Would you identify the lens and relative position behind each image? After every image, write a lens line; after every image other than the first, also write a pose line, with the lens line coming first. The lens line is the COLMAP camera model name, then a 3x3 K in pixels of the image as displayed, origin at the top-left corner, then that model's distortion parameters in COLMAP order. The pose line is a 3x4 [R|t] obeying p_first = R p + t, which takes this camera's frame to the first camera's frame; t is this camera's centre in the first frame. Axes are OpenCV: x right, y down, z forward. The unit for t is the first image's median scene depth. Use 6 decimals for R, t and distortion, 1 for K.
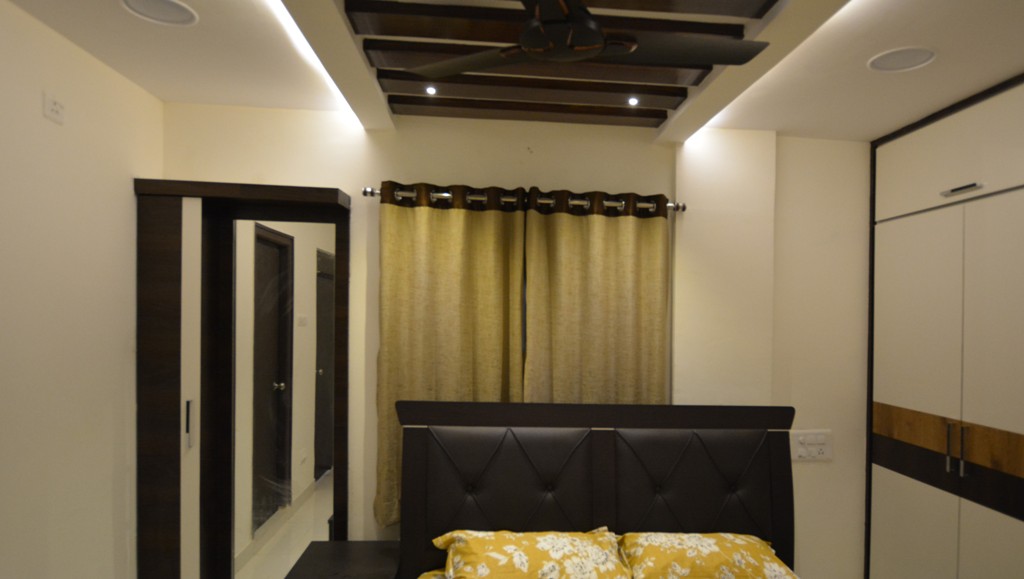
lens RADIAL K [[632.7, 0, 514.4], [0, 632.7, 289.0], [0, 0, 1]] dist [-0.049454, -0.000090]
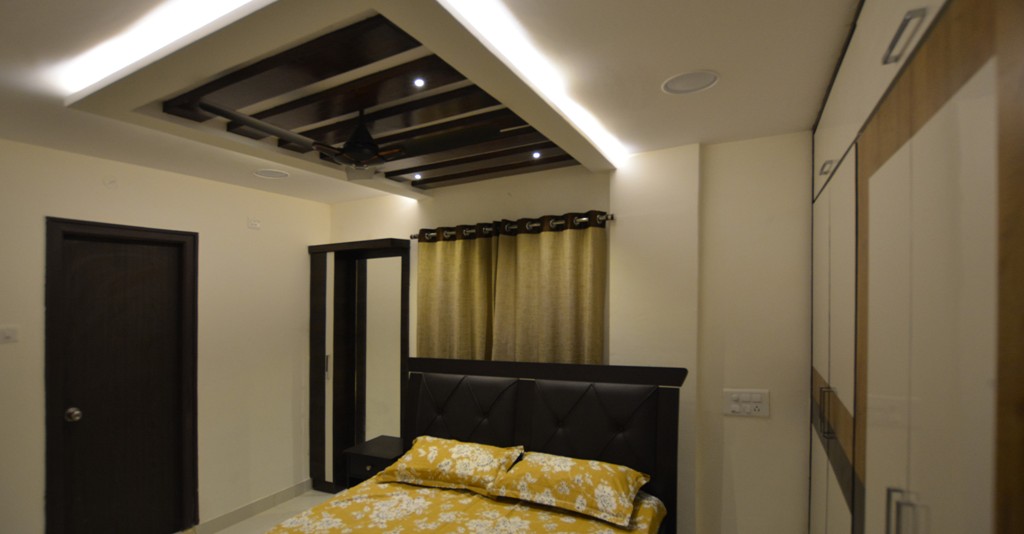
lens RADIAL K [[455.0, 0, 512.3], [0, 455.0, 263.3], [0, 0, 1]] dist [-0.050716, -0.000428]
pose [[0.857907, -0.091938, -0.505513, 0.622850], [0.068104, 0.995527, -0.065479, 0.019368], [0.509272, 0.021747, 0.860331, 0.066131]]
